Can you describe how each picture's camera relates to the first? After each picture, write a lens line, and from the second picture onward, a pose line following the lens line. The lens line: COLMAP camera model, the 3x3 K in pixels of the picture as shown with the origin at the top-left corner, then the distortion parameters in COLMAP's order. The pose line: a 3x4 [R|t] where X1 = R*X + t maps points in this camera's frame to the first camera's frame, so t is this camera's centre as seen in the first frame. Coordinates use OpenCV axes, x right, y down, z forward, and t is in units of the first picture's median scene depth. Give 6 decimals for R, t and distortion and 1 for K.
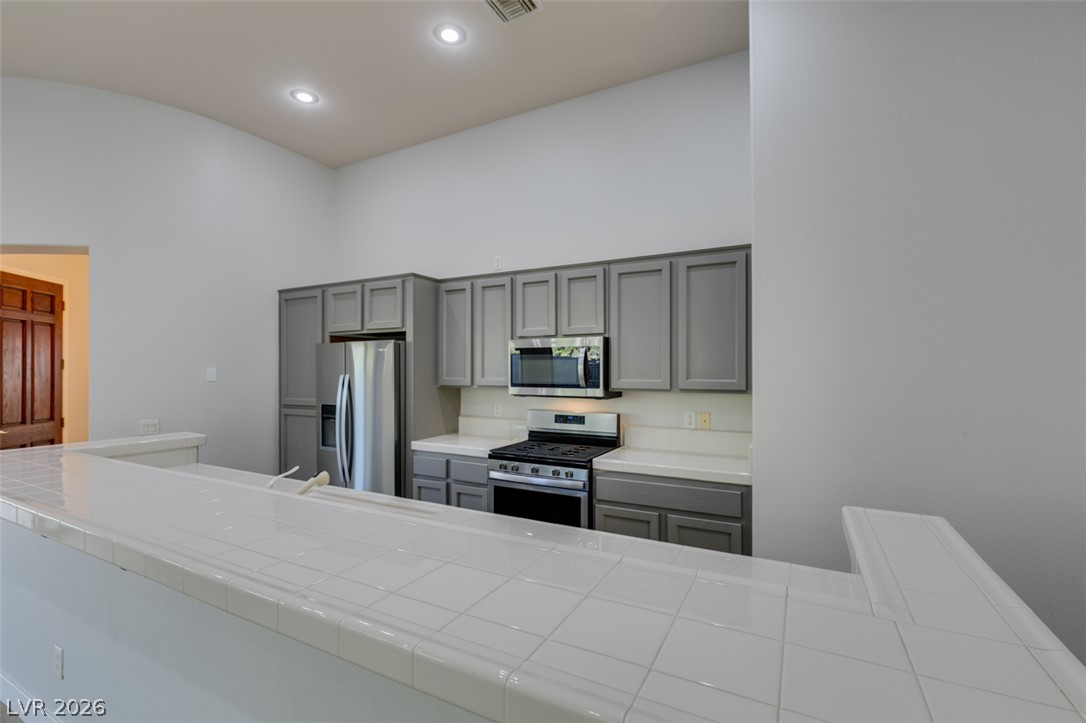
lens RADIAL K [[485.1, 0, 541.0], [0, 485.1, 366.0], [0, 0, 1]] dist [0.004957, -0.001534]
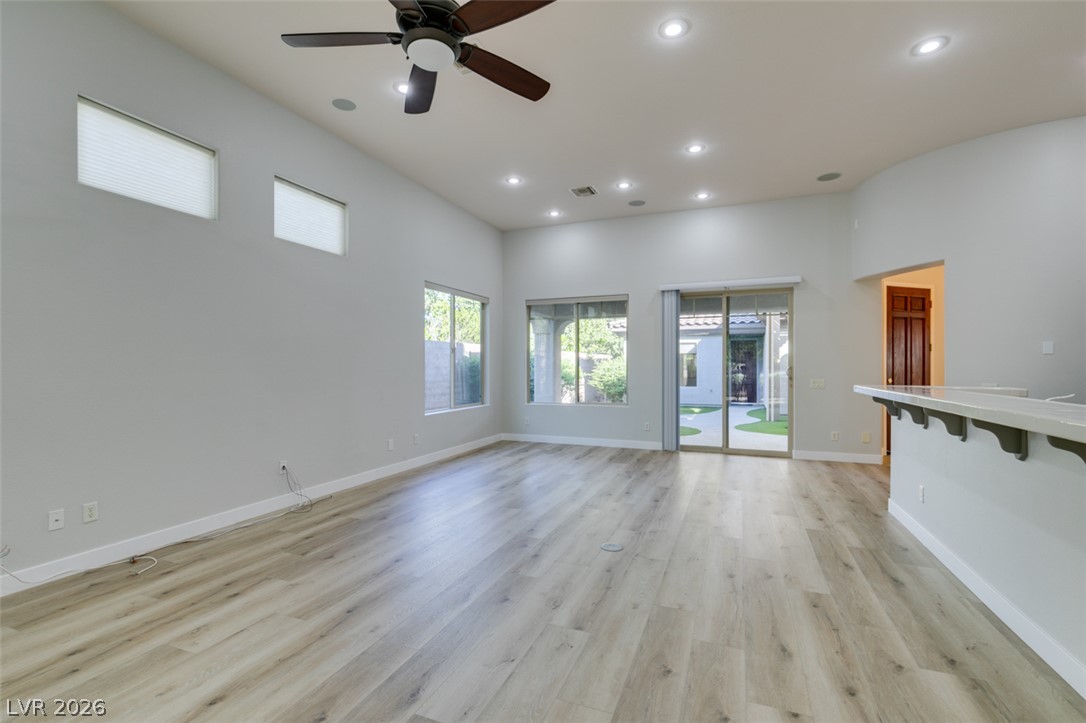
lens RADIAL K [[485.1, 0, 541.0], [0, 485.1, 366.0], [0, 0, 1]] dist [0.004957, -0.001534]
pose [[0.110359, 0.002033, -0.993890, 0.344730], [0.005510, 0.999981, 0.002657, 0.054090], [0.993877, -0.005770, 0.110346, -0.321910]]
